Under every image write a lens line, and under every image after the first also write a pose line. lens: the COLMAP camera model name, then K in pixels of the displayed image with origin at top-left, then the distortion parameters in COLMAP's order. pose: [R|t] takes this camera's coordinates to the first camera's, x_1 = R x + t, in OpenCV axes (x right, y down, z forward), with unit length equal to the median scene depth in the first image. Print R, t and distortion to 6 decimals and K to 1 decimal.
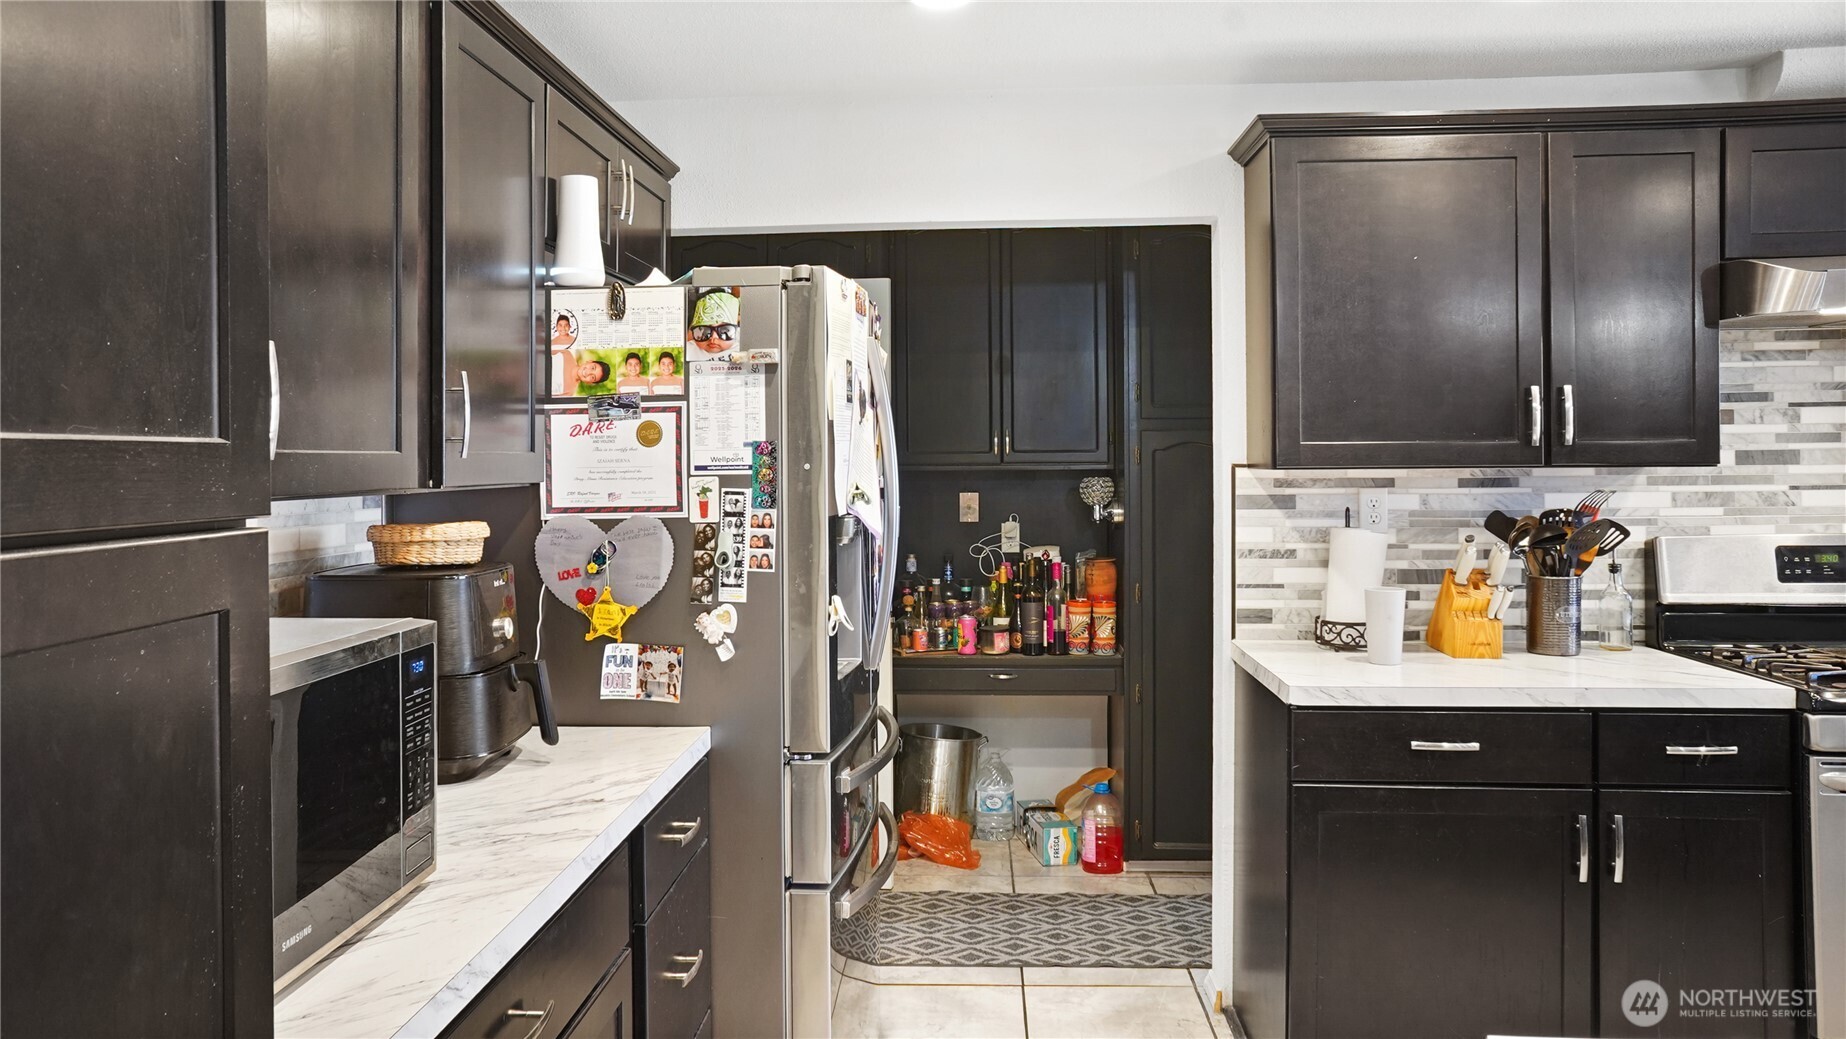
lens RADIAL K [[1279.2, 0, 913.1], [0, 1279.2, 460.8], [0, 0, 1]] dist [-0.043519, 0.069237]
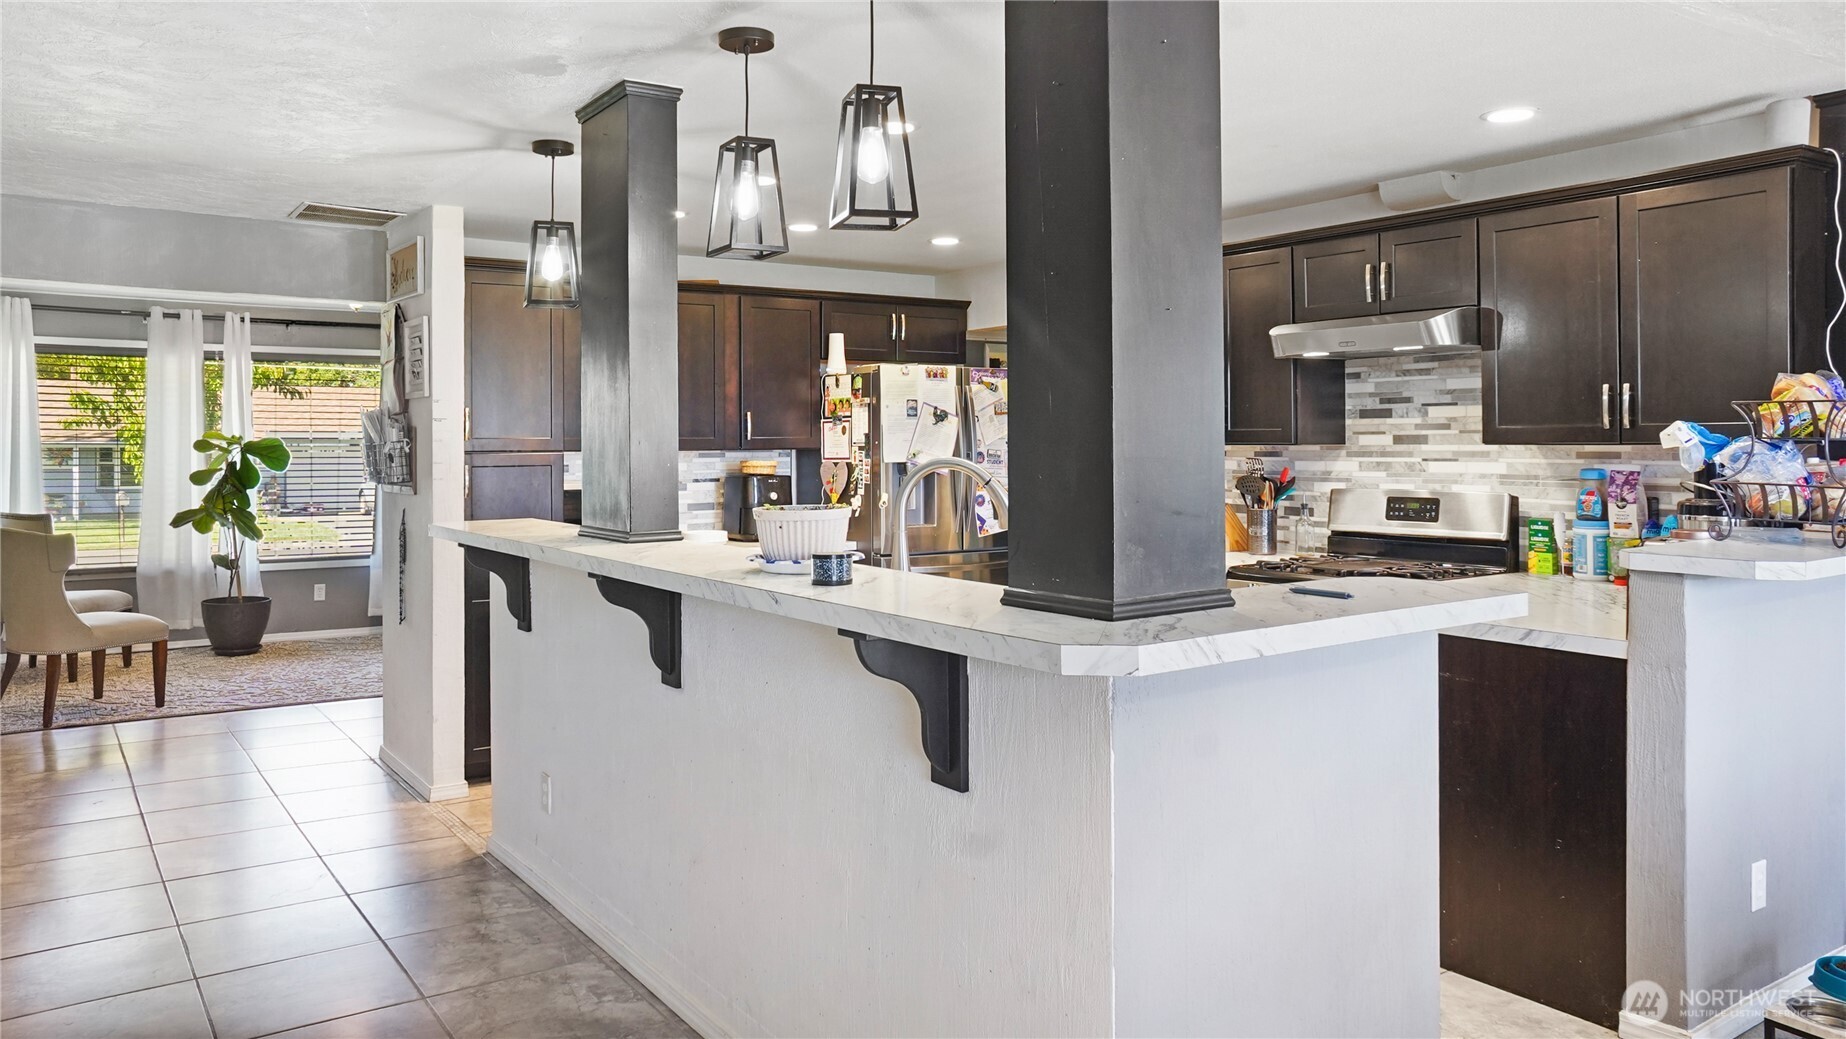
lens RADIAL K [[1279.2, 0, 921.1], [0, 1279.2, 436.3], [0, 0, 1]] dist [-0.043519, 0.069237]
pose [[0.619462, 0.000700, -0.785026, 1.503722], [0.000925, 0.999998, 0.001621, -0.009711], [0.785026, -0.001730, 0.619460, -0.399967]]
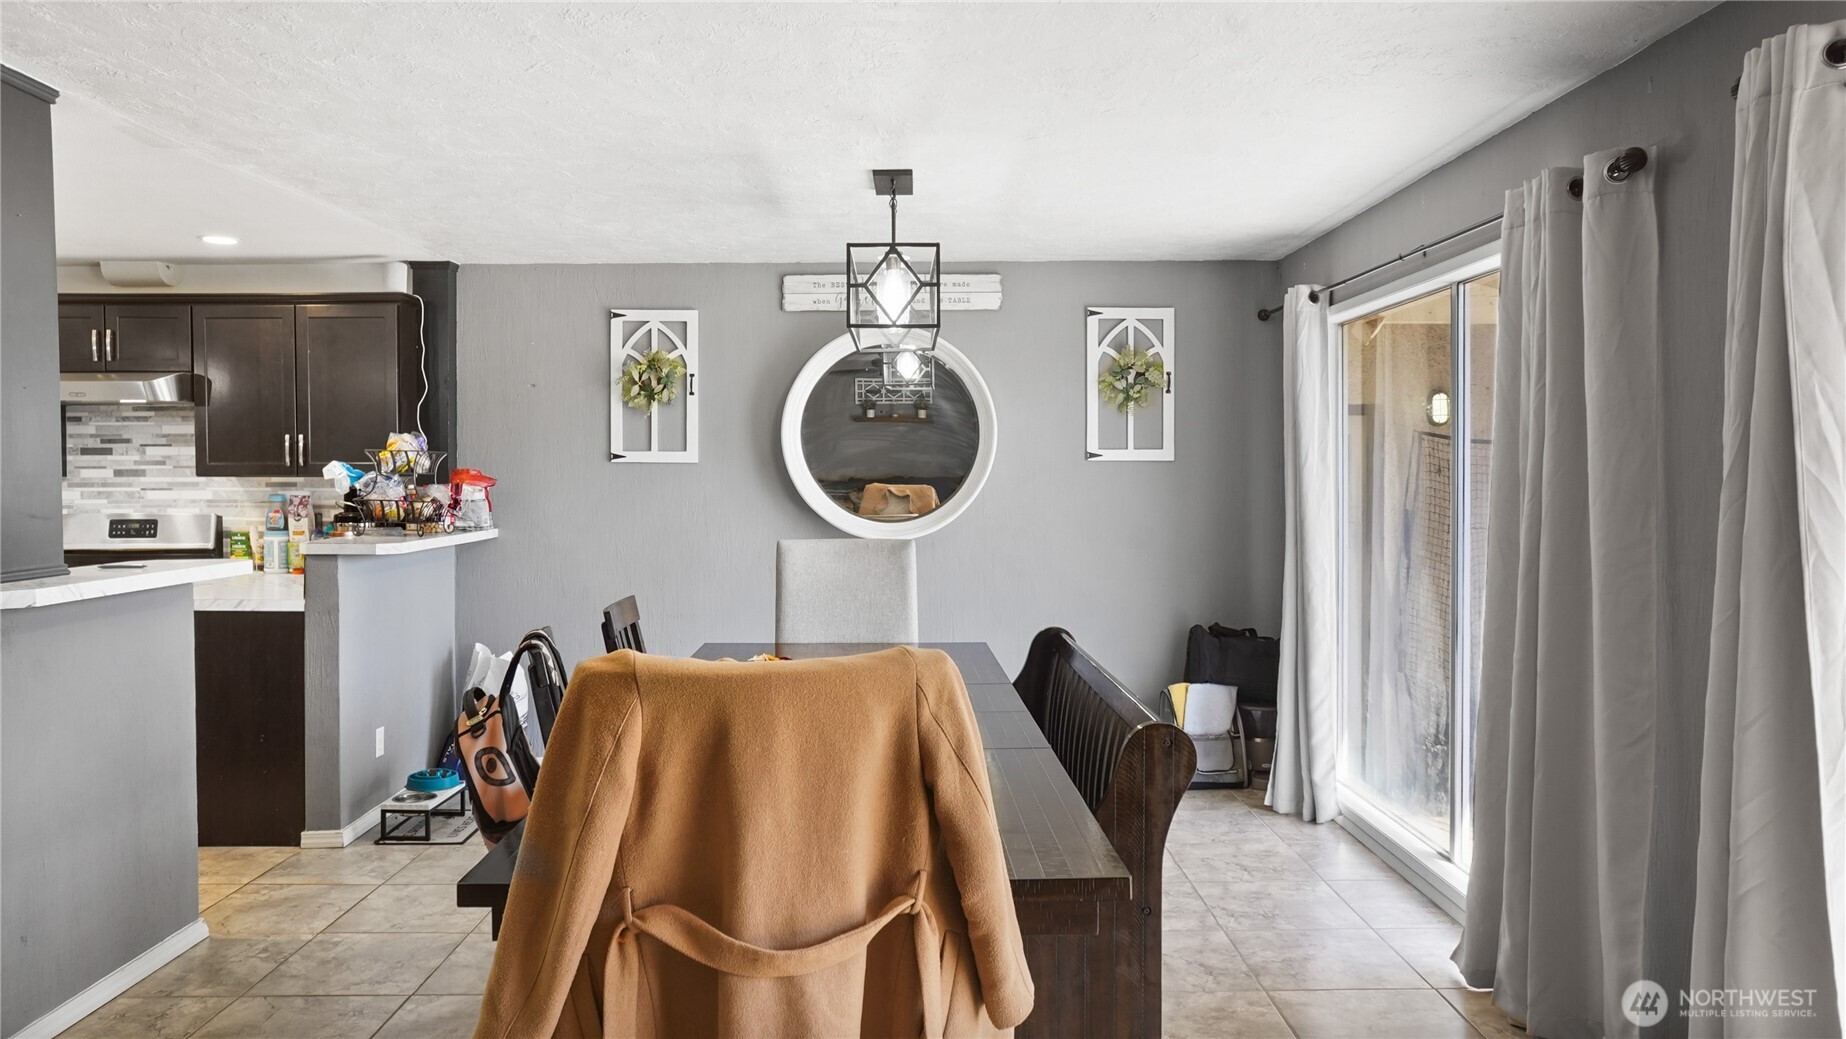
lens RADIAL K [[1279.2, 0, 903.5], [0, 1279.2, 501.4], [0, 0, 1]] dist [-0.043519, 0.069237]
pose [[0.998544, 0.003111, 0.053850, 1.711653], [-0.004414, 0.999700, 0.024095, -0.011137], [-0.053759, -0.024298, 0.998258, -0.934159]]
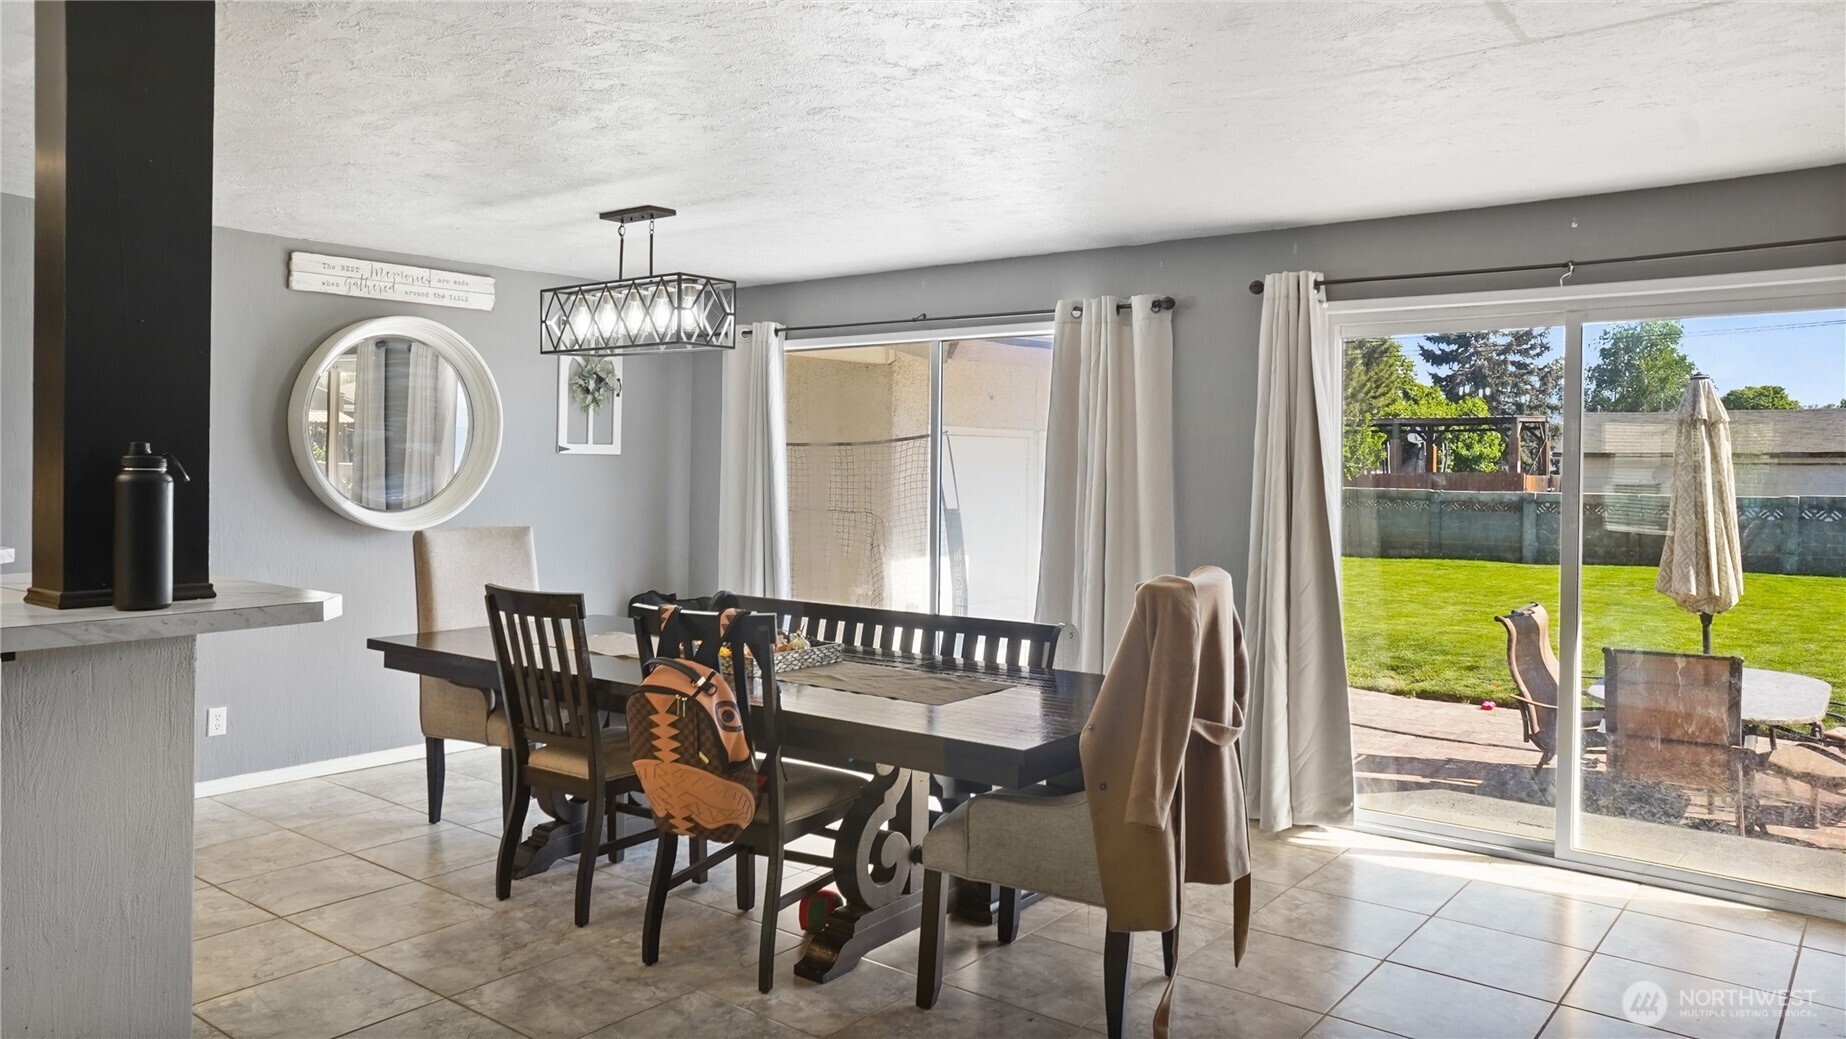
lens RADIAL K [[1279.2, 0, 920.1], [0, 1279.2, 507.9], [0, 0, 1]] dist [-0.043519, 0.069237]
pose [[0.580469, -0.015505, 0.814134, 0.736275], [-0.014321, 0.999470, 0.029245, -0.008317], [-0.814156, -0.028635, 0.579939, -0.768666]]
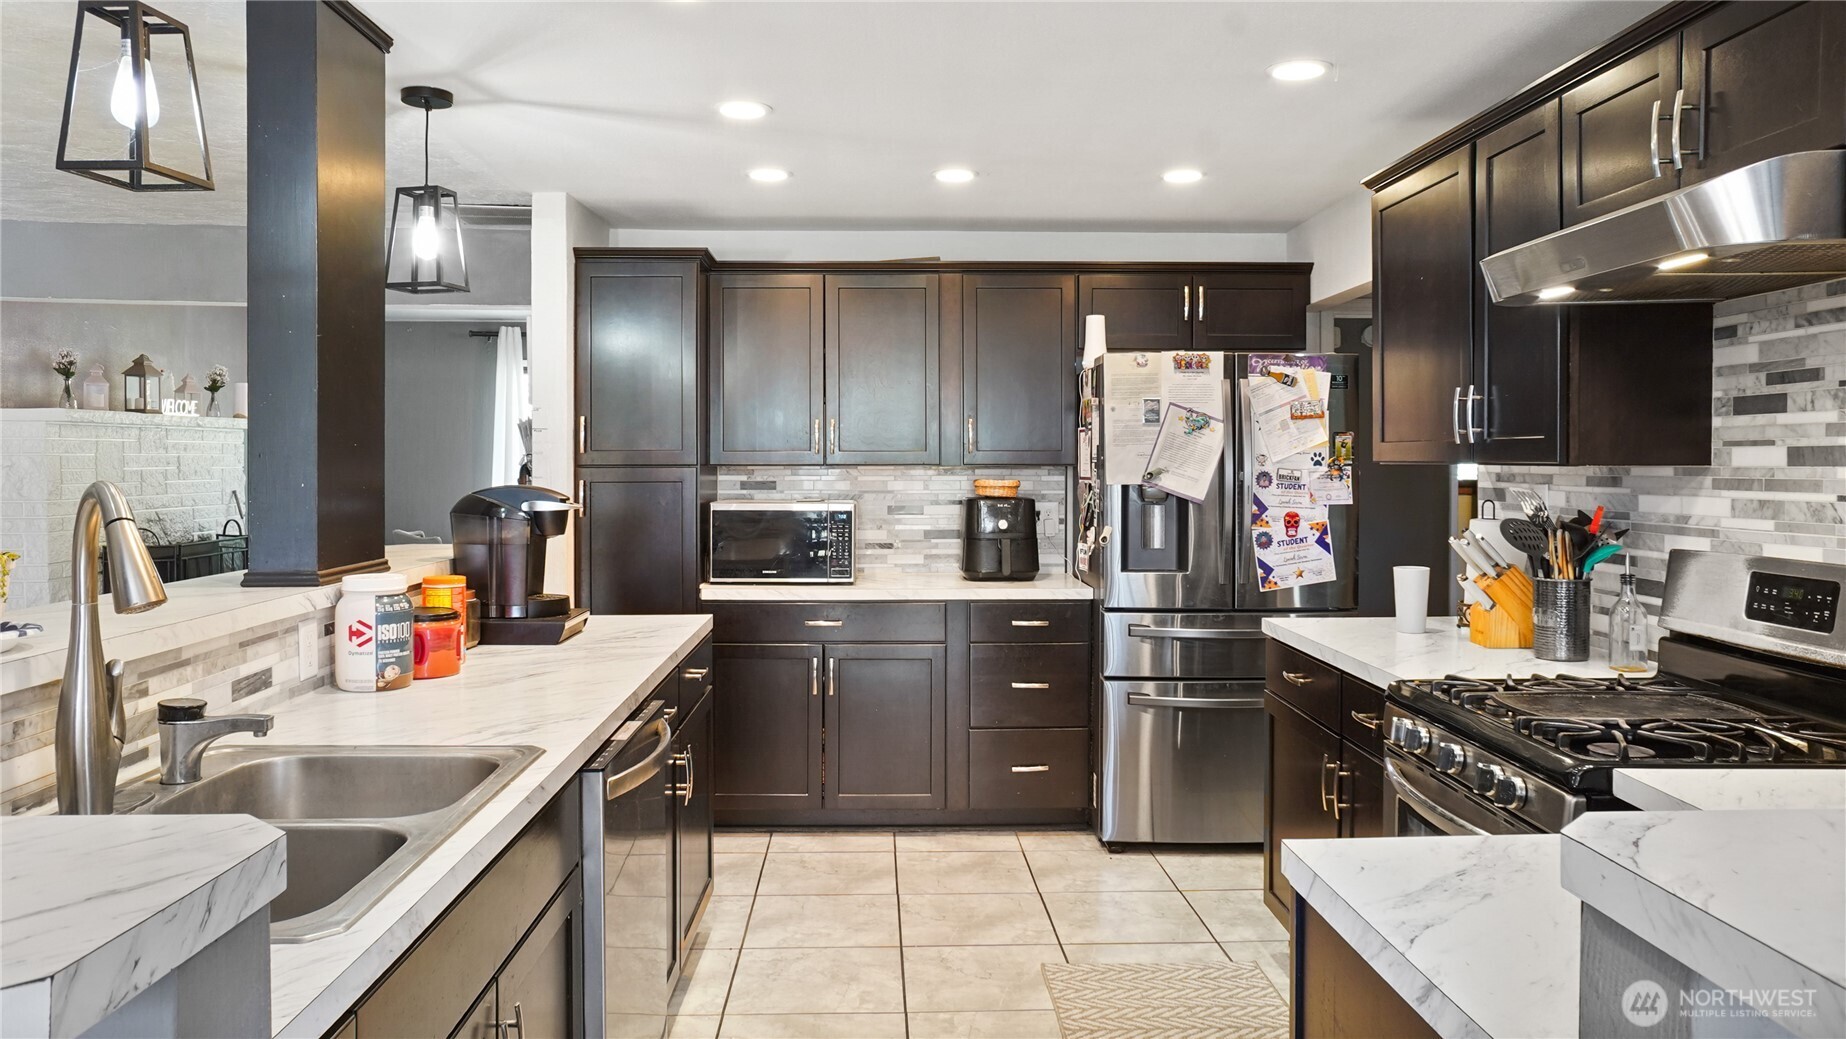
lens RADIAL K [[1279.2, 0, 924.9], [0, 1279.2, 482.8], [0, 0, 1]] dist [-0.043519, 0.069237]
pose [[0.093658, 0.025908, -0.995267, 1.359722], [-0.000508, 0.999662, 0.025974, -0.006226], [0.995604, -0.001928, 0.093640, 0.415582]]
